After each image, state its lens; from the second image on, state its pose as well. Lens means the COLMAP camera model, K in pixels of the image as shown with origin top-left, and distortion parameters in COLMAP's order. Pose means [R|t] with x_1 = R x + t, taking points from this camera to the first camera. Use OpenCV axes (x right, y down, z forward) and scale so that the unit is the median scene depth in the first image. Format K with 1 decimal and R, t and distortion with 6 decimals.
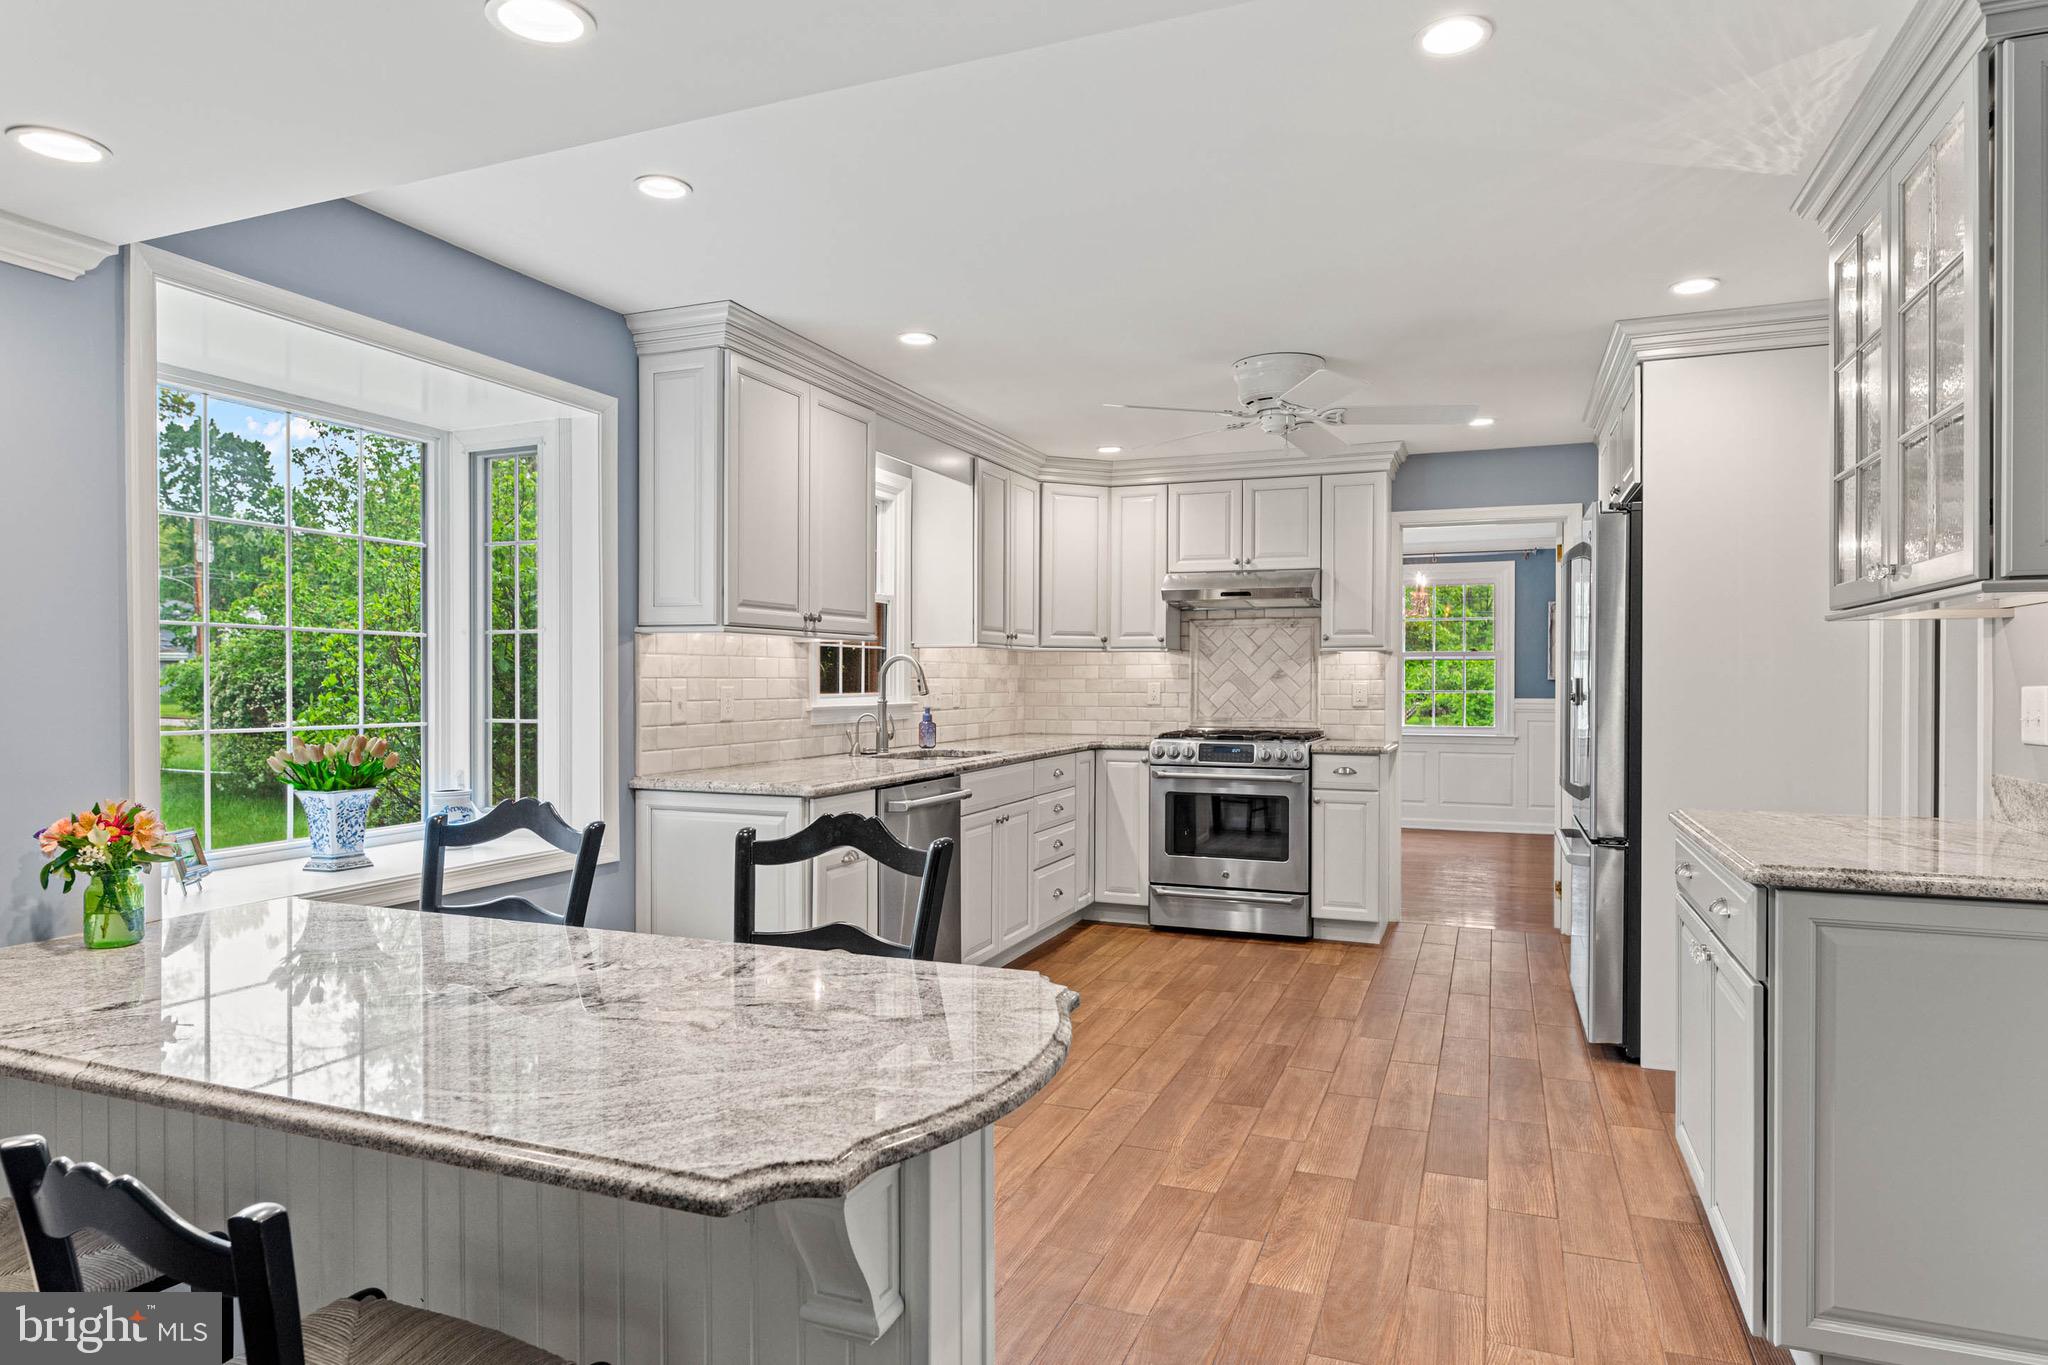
lens RADIAL K [[1189.7, 0, 1024.9], [0, 1189.7, 682.6], [0, 0, 1]] dist [-0.003063, -0.001084]
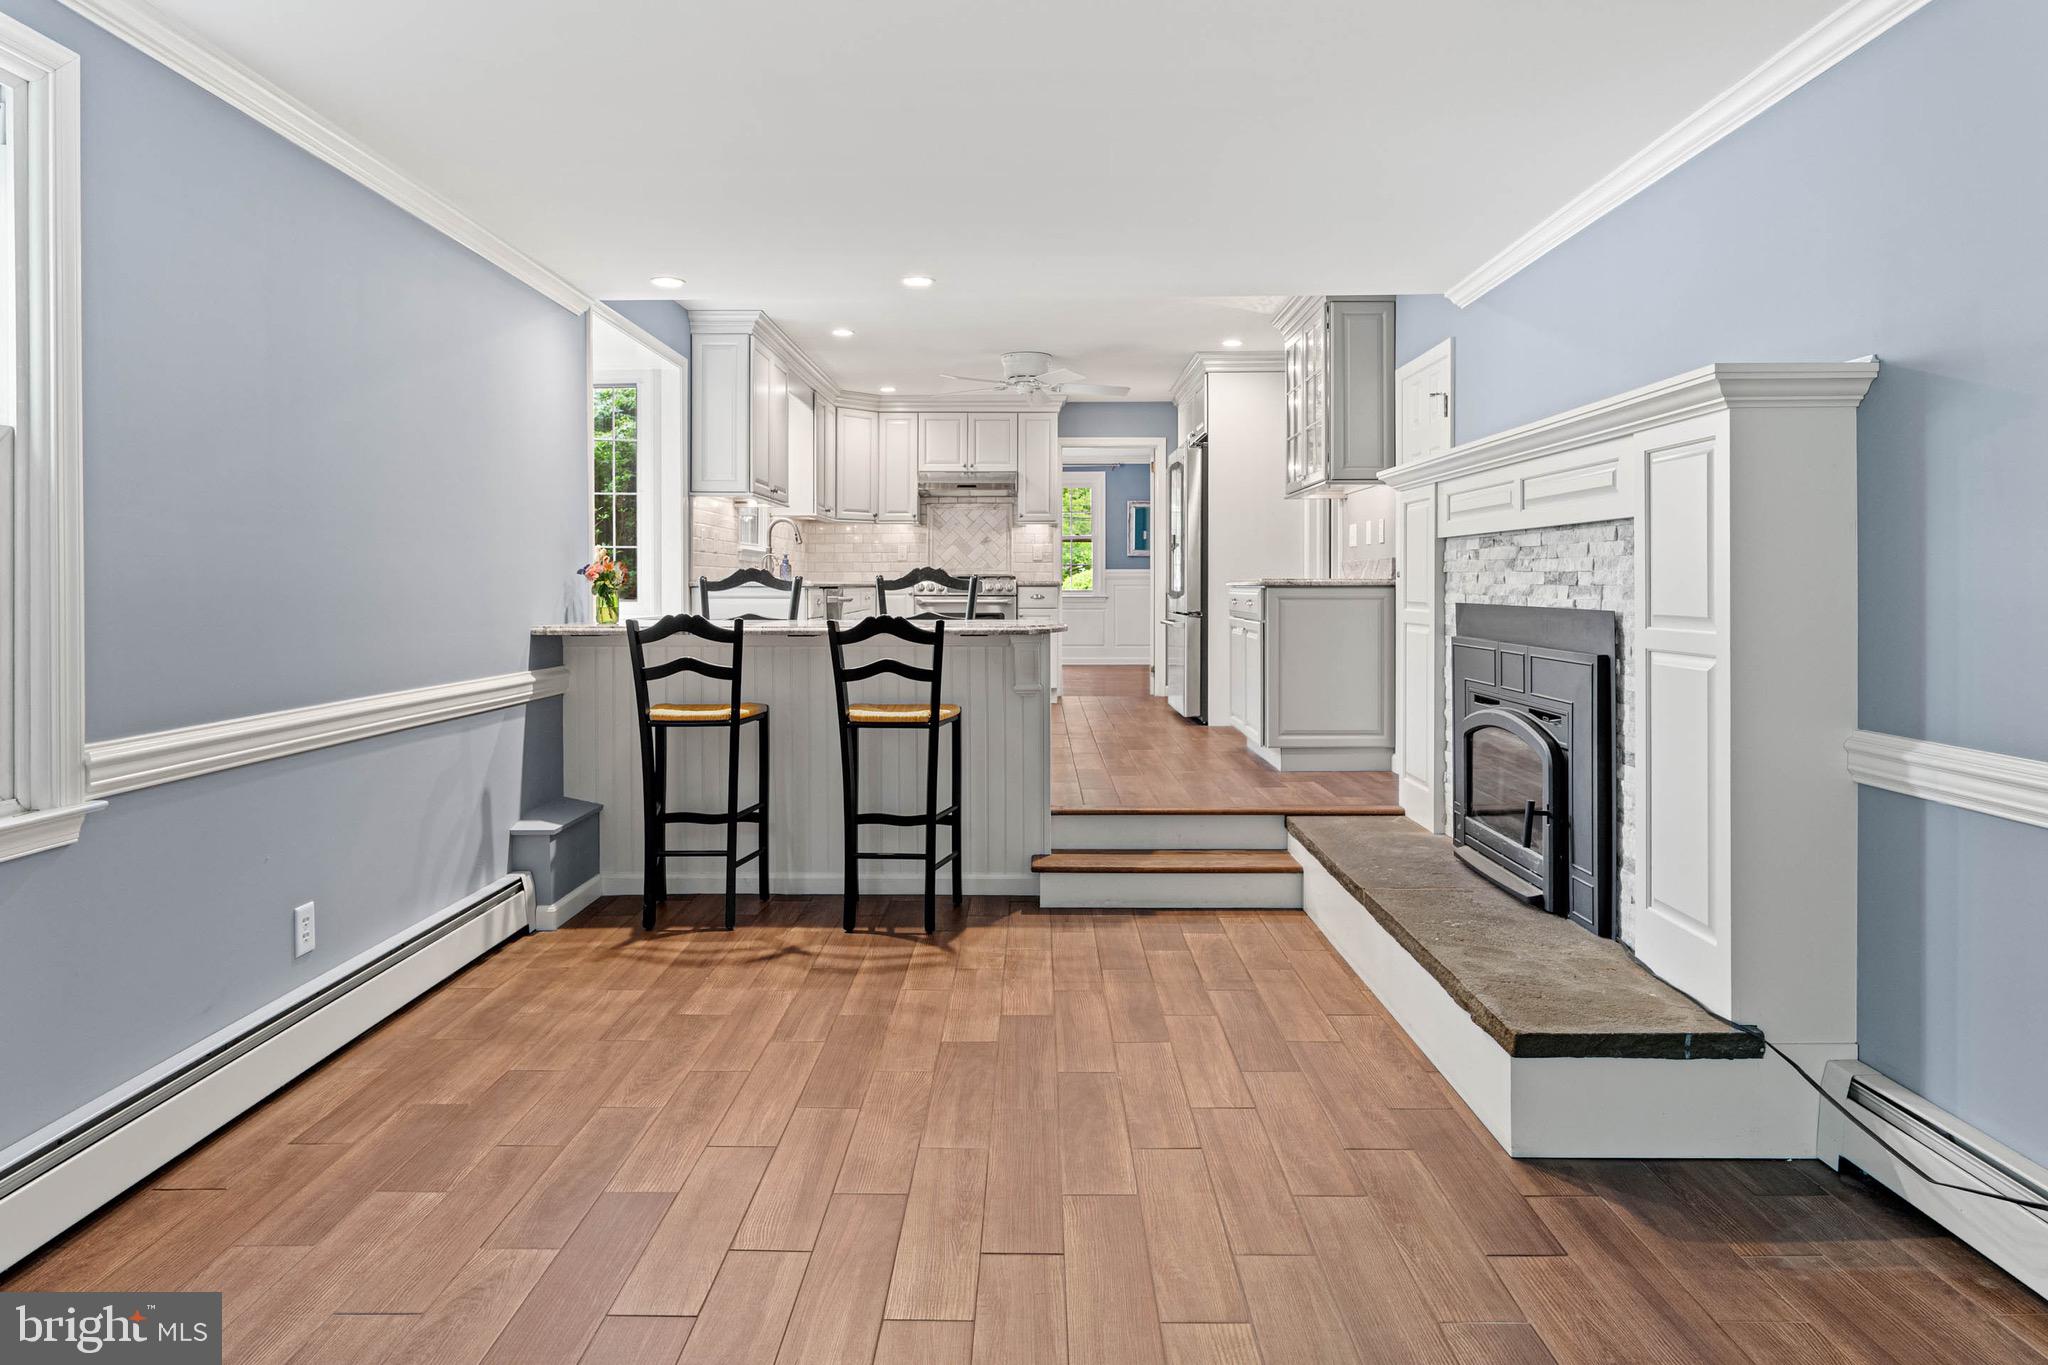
lens RADIAL K [[1213.0, 0, 1024.0], [0, 1213.0, 579.8], [0, 0, 1]] dist [-0.000089, -0.000156]
pose [[0.933616, -0.001412, 0.358271, -0.475612], [0.003865, 0.999974, -0.006130, 0.085646], [-0.358253, 0.007108, 0.933597, -0.752614]]
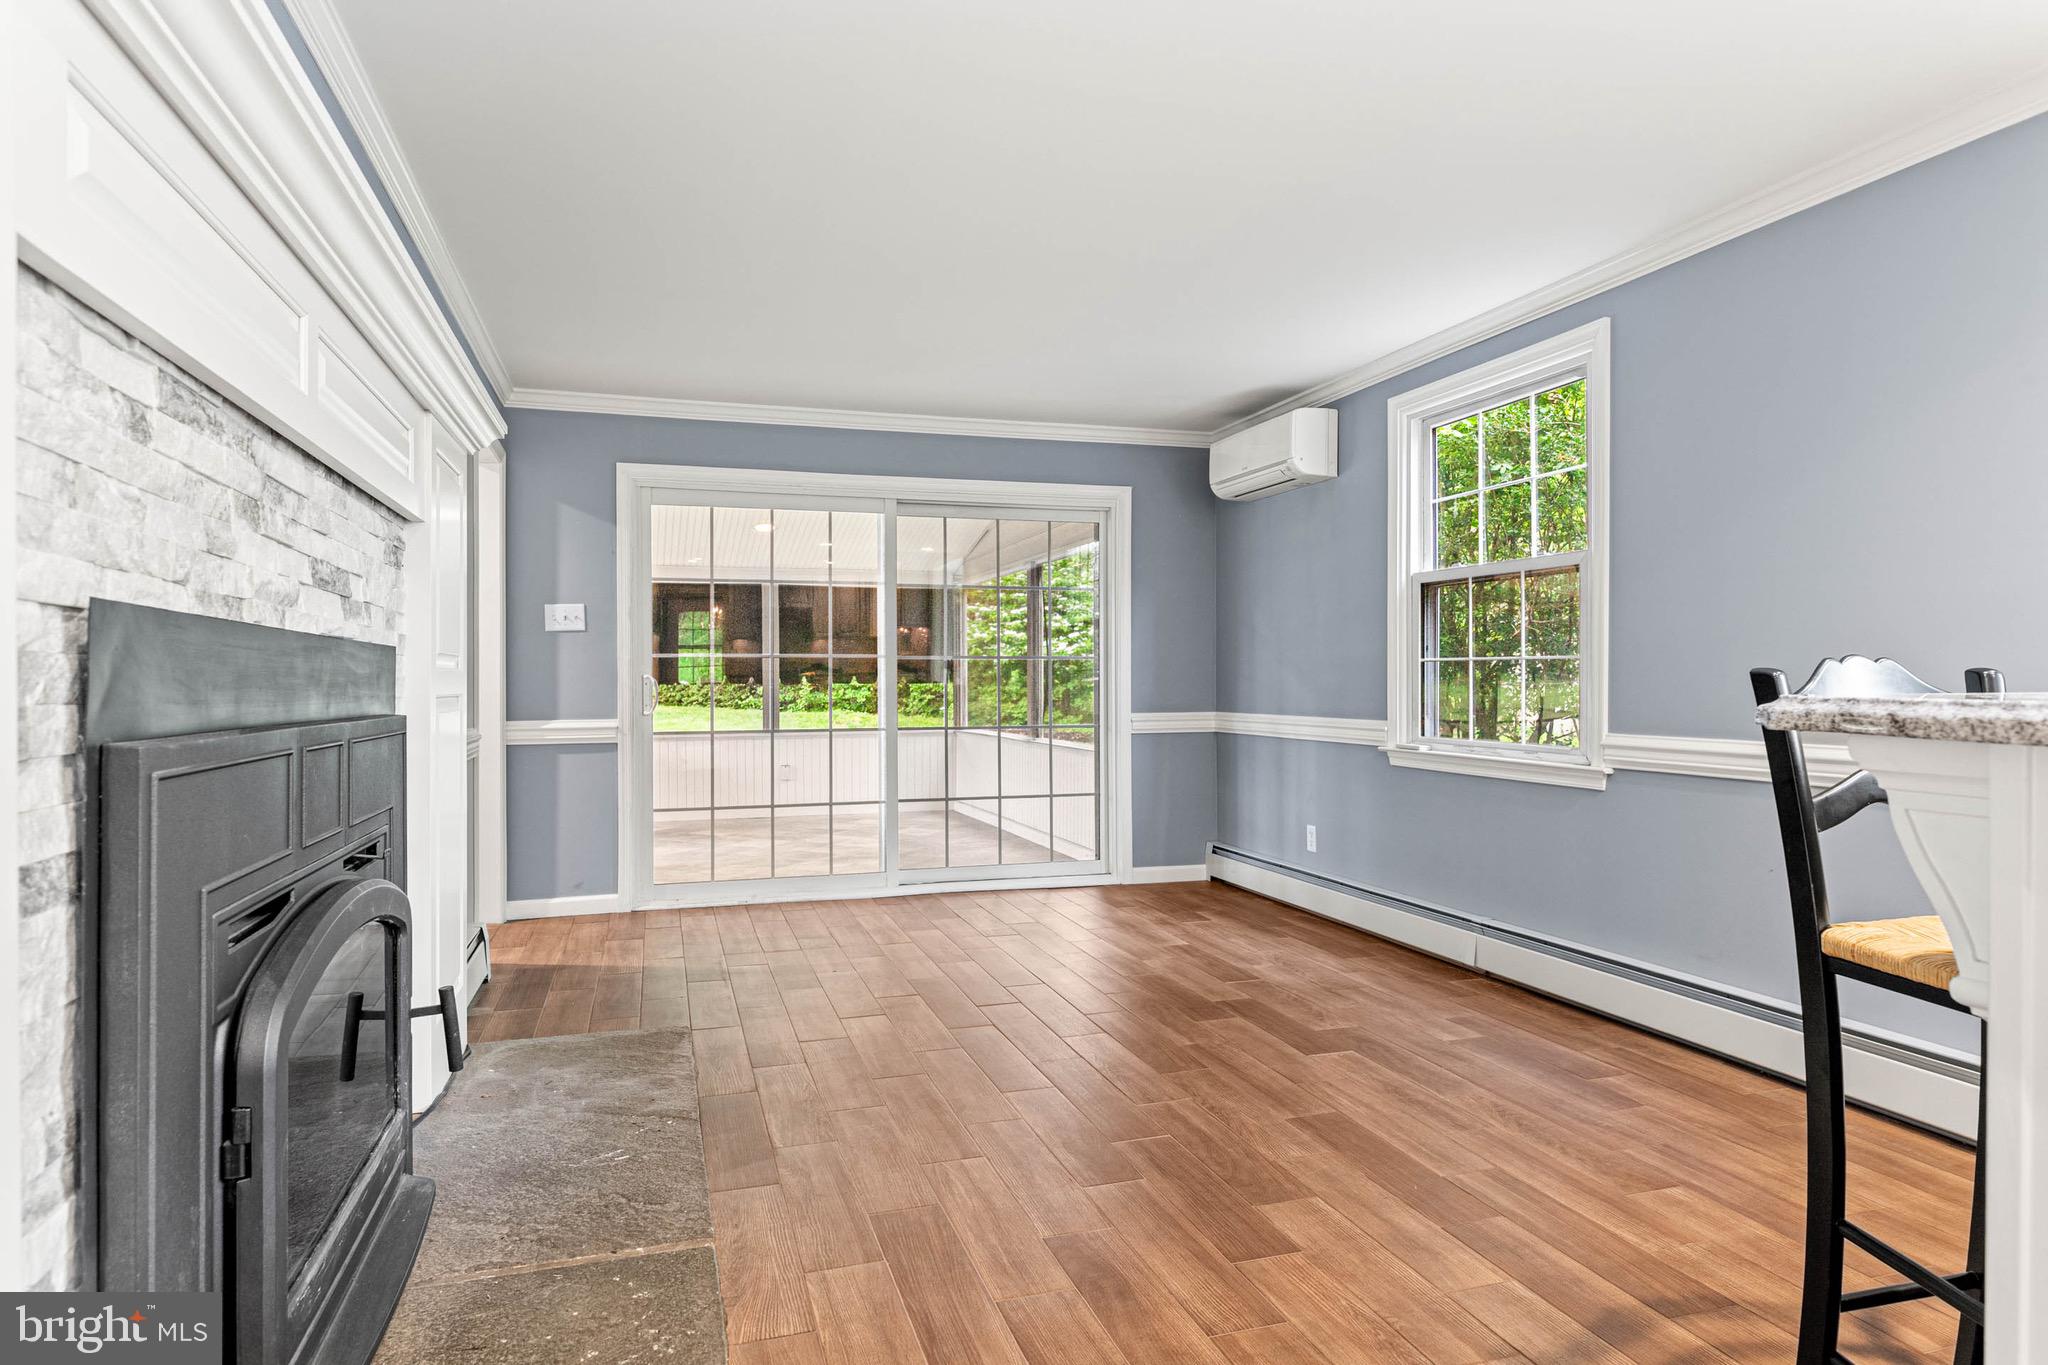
lens RADIAL K [[1189.7, 0, 1024.9], [0, 1189.7, 682.6], [0, 0, 1]] dist [-0.003063, -0.001084]
pose [[-0.778569, 0.002434, -0.627554, 0.269268], [0.001731, 0.999997, 0.001730, 0.116999], [0.627556, 0.000260, -0.778571, 0.408390]]
